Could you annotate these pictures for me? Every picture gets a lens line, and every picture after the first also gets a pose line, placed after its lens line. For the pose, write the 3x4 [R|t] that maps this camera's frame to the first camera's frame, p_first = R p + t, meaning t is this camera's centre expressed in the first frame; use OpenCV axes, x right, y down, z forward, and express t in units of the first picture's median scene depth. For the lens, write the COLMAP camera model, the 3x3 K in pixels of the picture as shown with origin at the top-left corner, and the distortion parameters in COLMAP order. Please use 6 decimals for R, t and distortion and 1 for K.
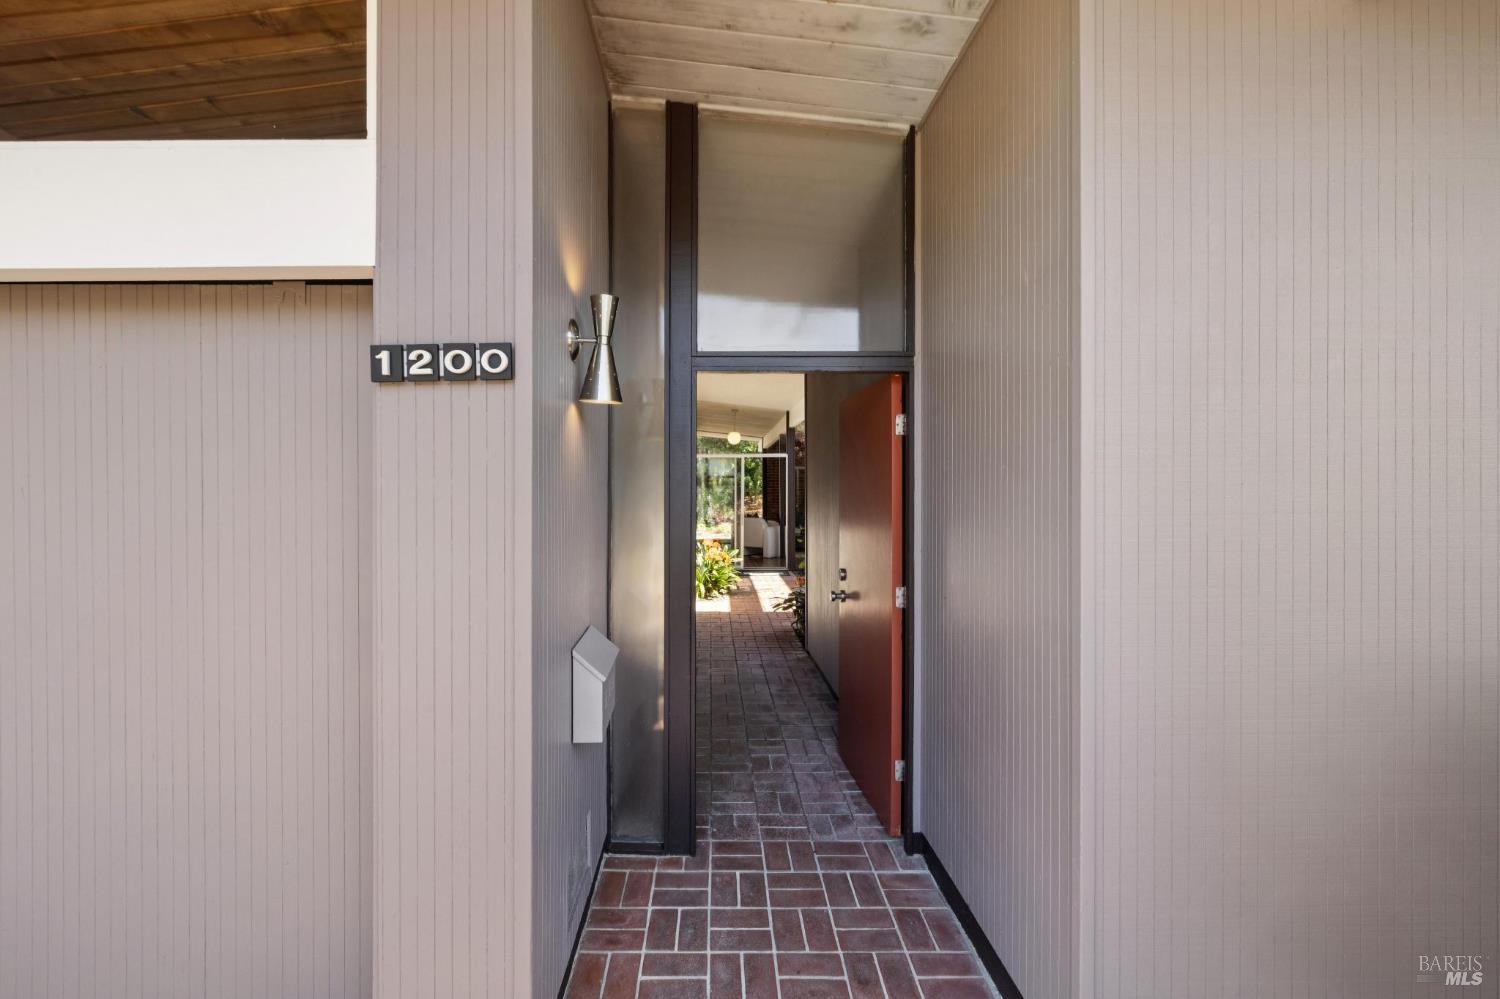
lens RADIAL K [[628.3, 0, 749.2], [0, 628.3, 497.3], [0, 0, 1]] dist [-0.001988, 0.000125]
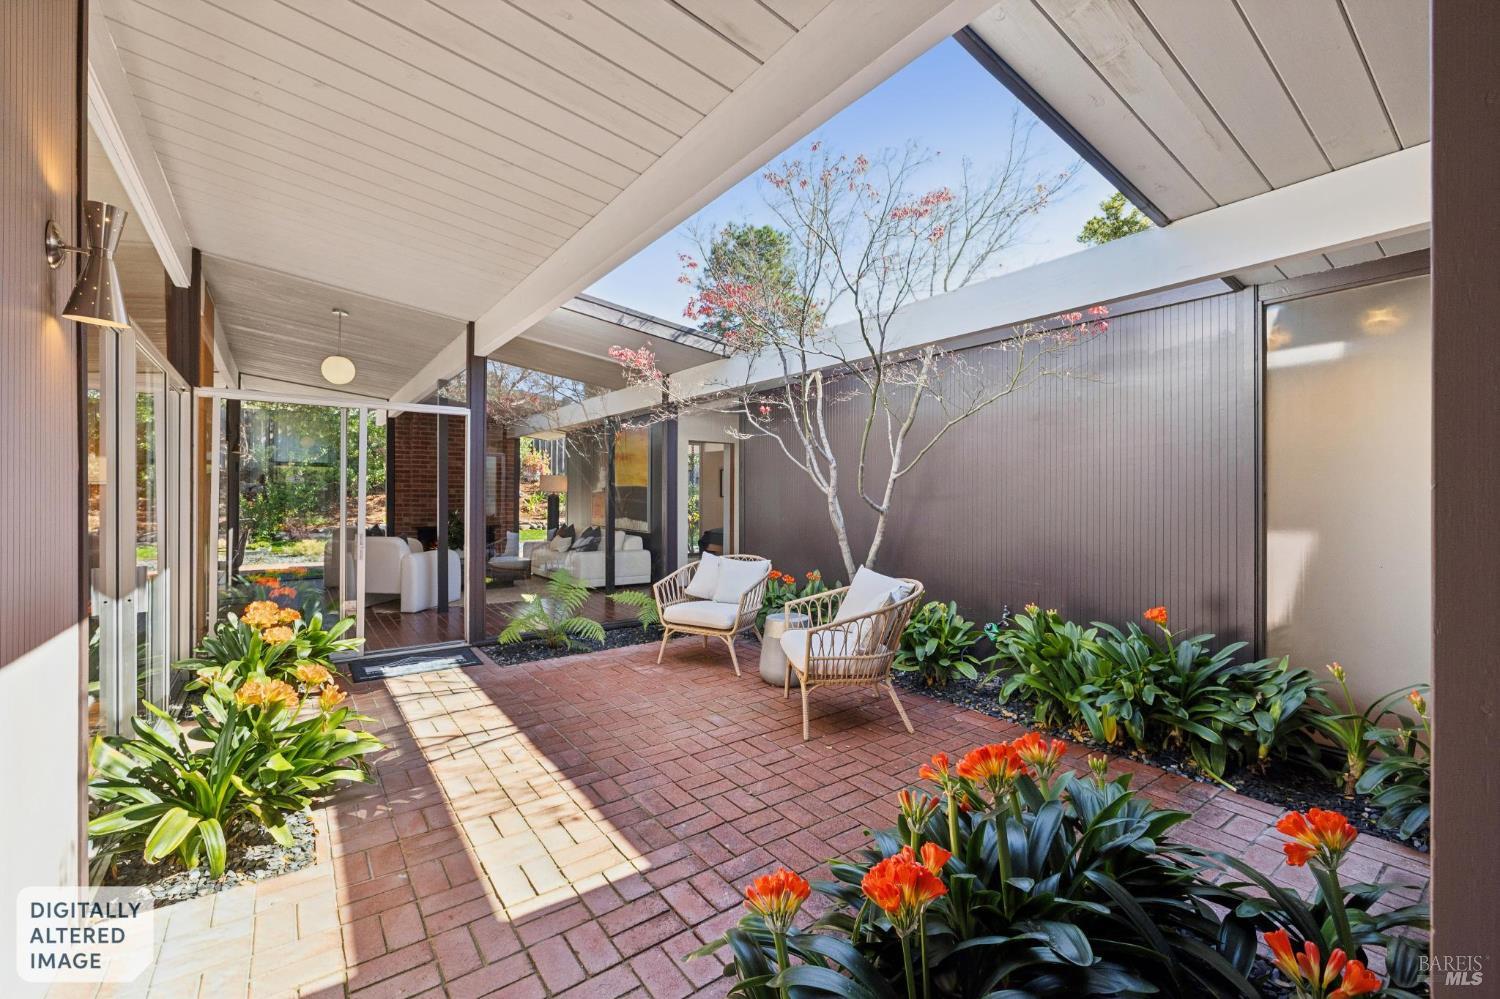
lens RADIAL K [[628.3, 0, 751.5], [0, 628.3, 492.8], [0, 0, 1]] dist [-0.001988, 0.000125]
pose [[0.837920, 0.002666, 0.545786, -0.018957], [0.000442, 0.999984, -0.005563, -0.001306], [-0.545793, 0.004903, 0.837906, 0.407530]]
